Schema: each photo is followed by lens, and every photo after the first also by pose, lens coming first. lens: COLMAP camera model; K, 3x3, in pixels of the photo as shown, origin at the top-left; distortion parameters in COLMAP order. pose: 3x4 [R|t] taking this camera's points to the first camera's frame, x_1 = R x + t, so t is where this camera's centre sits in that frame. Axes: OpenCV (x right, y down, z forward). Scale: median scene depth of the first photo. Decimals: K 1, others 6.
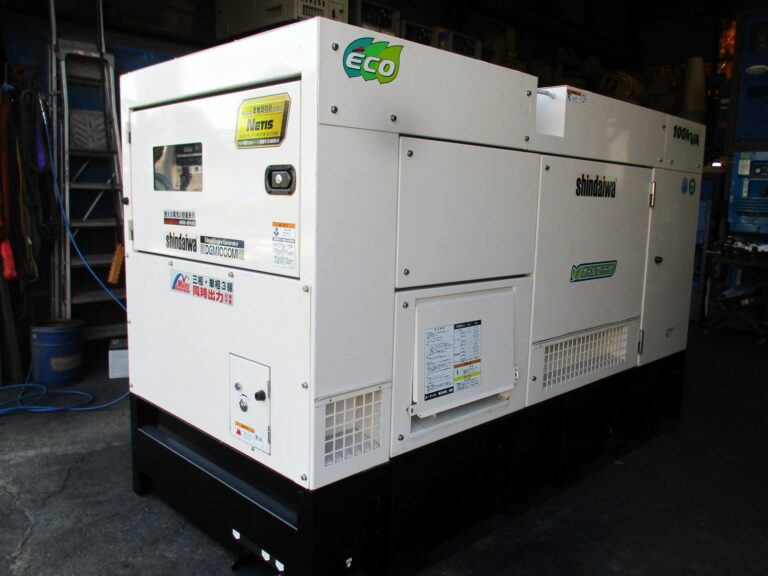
lens RADIAL K [[648.7, 0, 385.7], [0, 648.7, 288.0], [0, 0, 1]] dist [-0.019454, -0.008281]
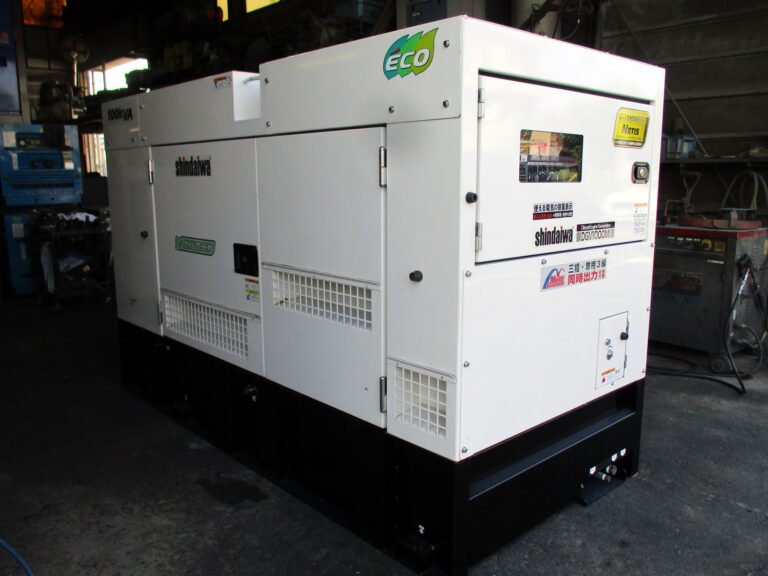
lens RADIAL K [[645.3, 0, 385.6], [0, 645.3, 290.1], [0, 0, 1]] dist [-0.010370, -0.003293]
pose [[0.012878, -0.192954, 0.981123, -1.320276], [0.134662, 0.972601, 0.189510, -0.215406], [-0.990808, 0.129680, 0.038509, 1.271478]]
